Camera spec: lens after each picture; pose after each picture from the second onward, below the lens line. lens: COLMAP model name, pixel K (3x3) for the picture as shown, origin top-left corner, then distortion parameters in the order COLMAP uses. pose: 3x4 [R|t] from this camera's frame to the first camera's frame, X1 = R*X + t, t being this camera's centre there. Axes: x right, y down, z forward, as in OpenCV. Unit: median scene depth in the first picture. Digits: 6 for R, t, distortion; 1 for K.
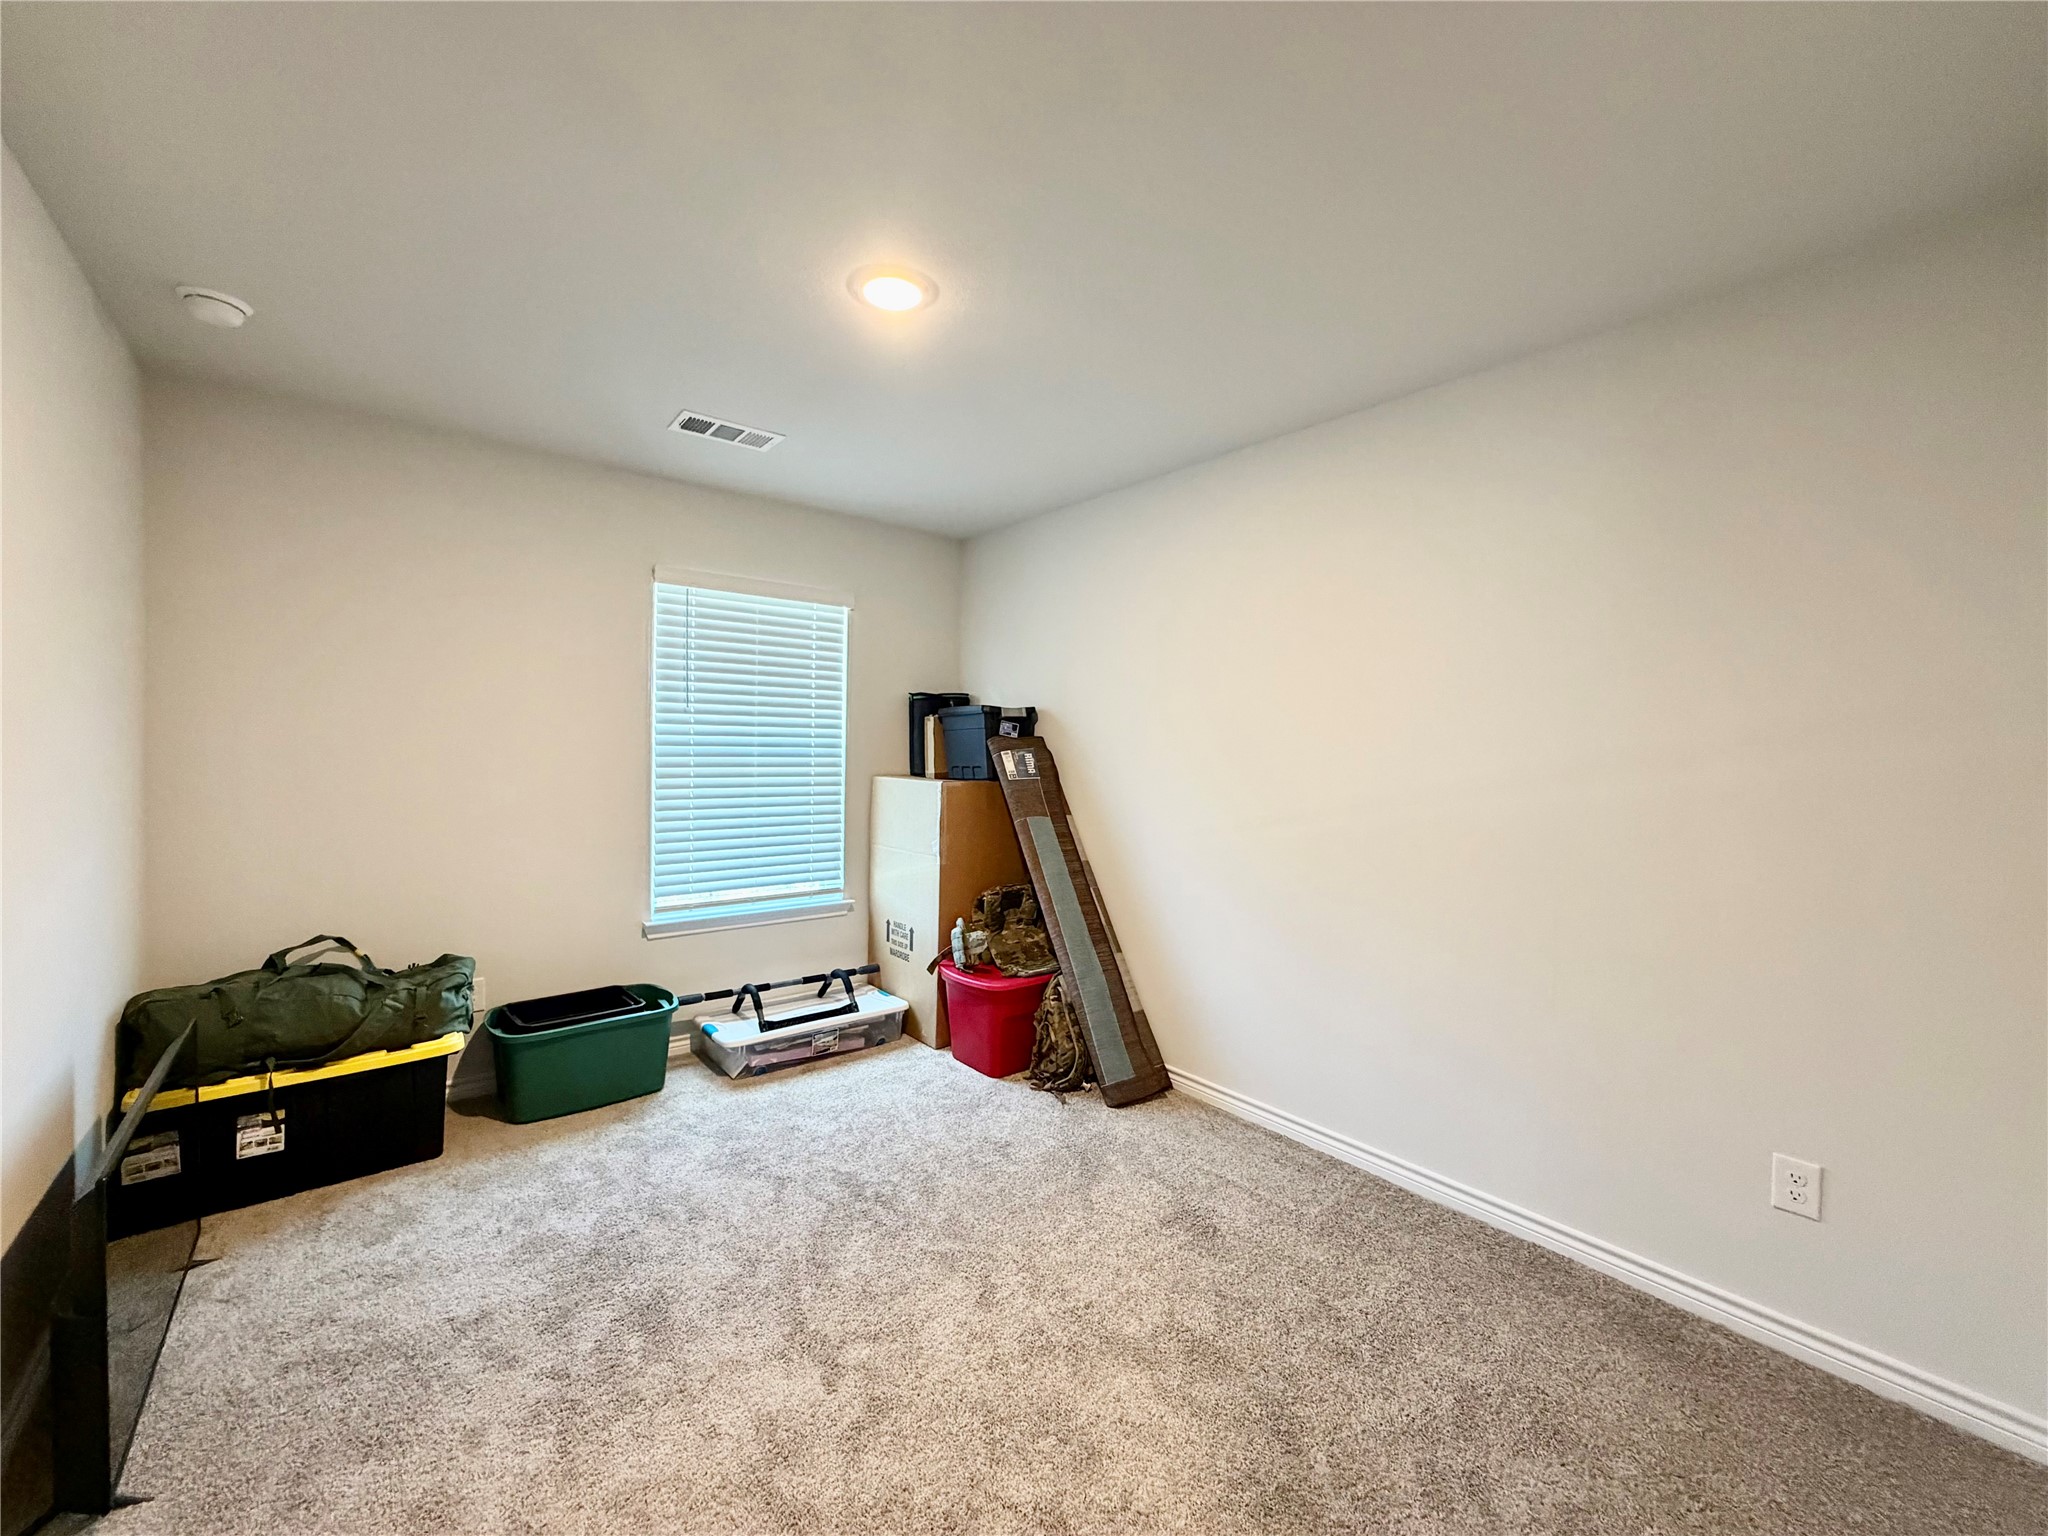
lens RADIAL K [[808.4, 0, 1023.5], [0, 808.4, 766.8], [0, 0, 1]] dist [0.007643, 0.000412]
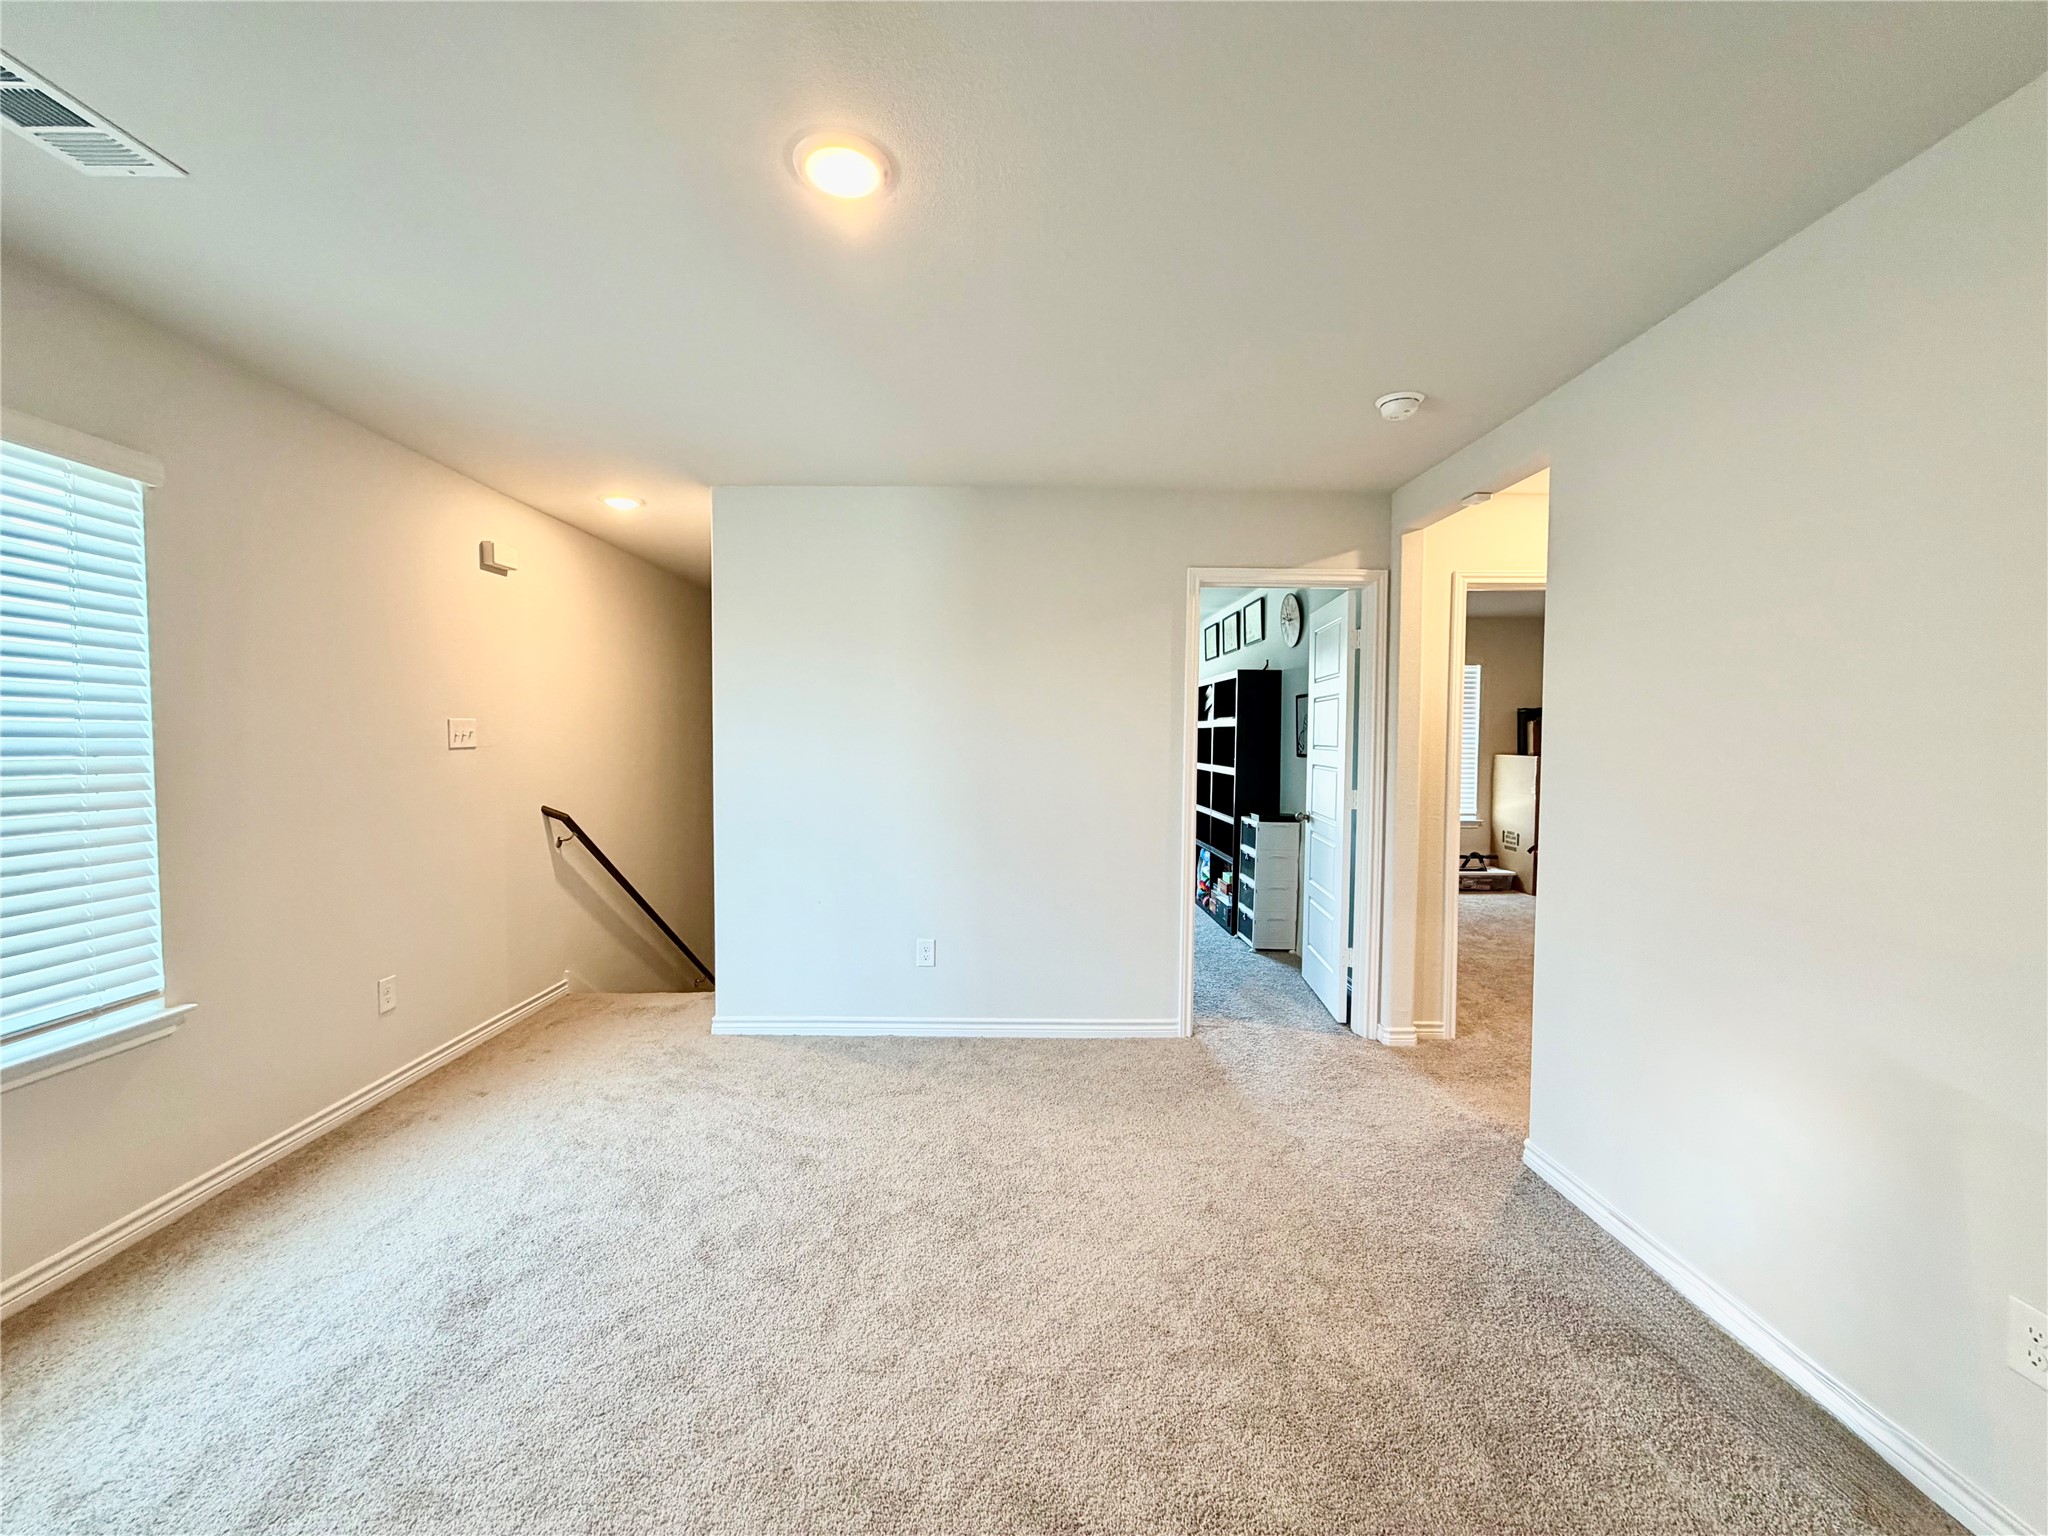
lens RADIAL K [[808.4, 0, 1024.6], [0, 808.4, 760.6], [0, 0, 1]] dist [0.007643, 0.000412]
pose [[0.776724, 0.007724, -0.629794, 0.152766], [0.004920, 0.999820, 0.018330, -0.013474], [0.629822, -0.017336, 0.776546, -1.160051]]
